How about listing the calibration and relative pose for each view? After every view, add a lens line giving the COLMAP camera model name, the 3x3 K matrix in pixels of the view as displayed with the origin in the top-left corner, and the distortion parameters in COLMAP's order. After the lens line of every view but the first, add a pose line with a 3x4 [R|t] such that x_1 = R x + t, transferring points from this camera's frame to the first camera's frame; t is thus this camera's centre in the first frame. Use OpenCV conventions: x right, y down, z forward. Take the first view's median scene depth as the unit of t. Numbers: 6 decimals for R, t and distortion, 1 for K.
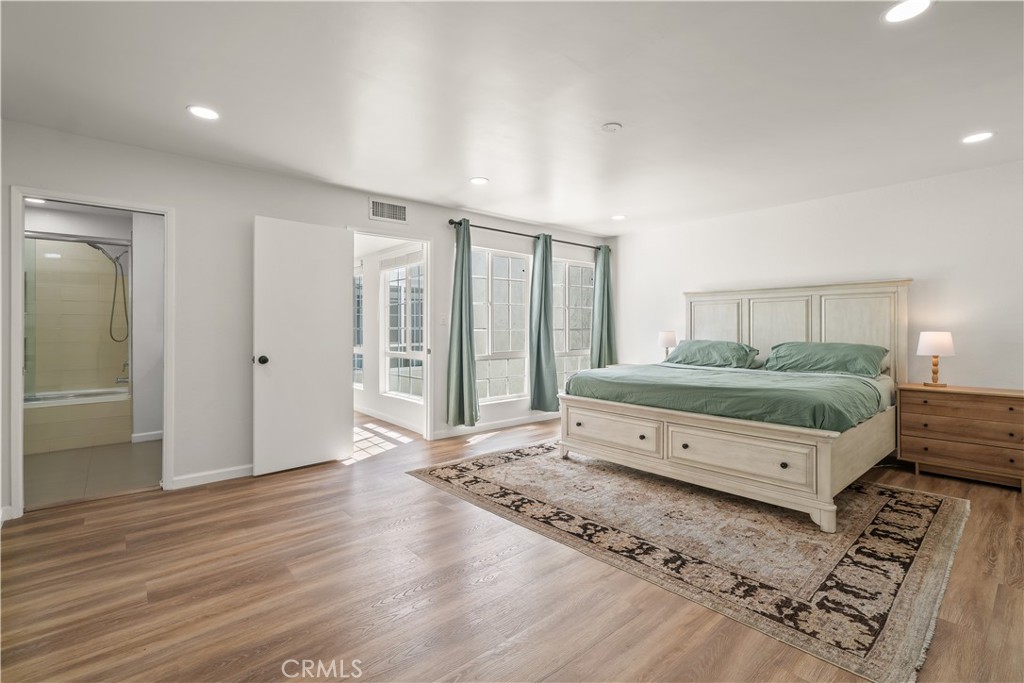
lens RADIAL K [[463.0, 0, 505.1], [0, 463.0, 326.1], [0, 0, 1]] dist [-0.000256, -0.000045]
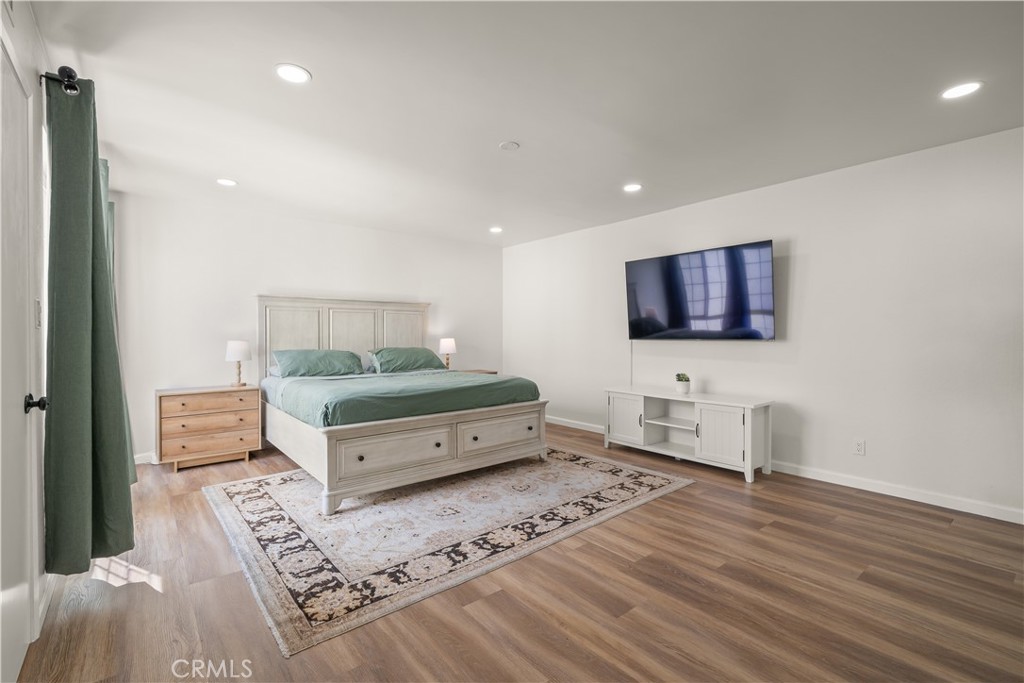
lens RADIAL K [[463.0, 0, 505.1], [0, 463.0, 326.1], [0, 0, 1]] dist [-0.000256, -0.000045]
pose [[0.020332, 0.020823, 0.999576, -0.907340], [-0.004521, 0.999775, -0.020735, 0.001602], [-0.999783, -0.004098, 0.020422, 1.055479]]
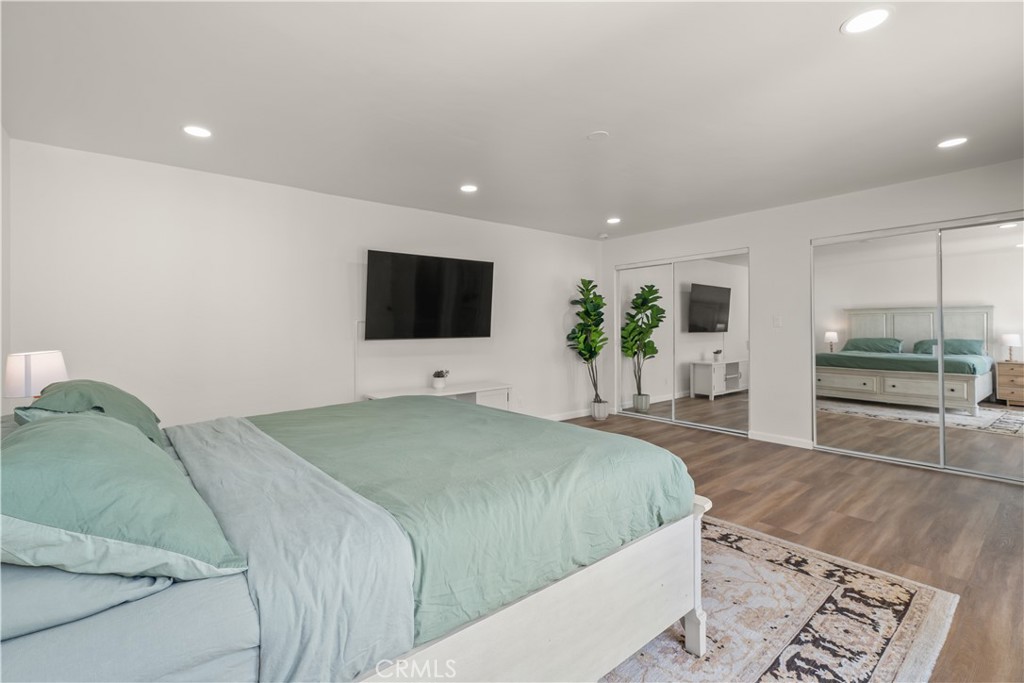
lens RADIAL K [[448.9, 0, 509.4], [0, 448.9, 334.0], [0, 0, 1]] dist [0.002255, 0.000122]
pose [[-0.999766, 0.009030, 0.019659, 0.423174], [0.009138, 0.999944, 0.005430, -0.008916], [-0.019609, 0.005608, -0.999792, 2.102704]]
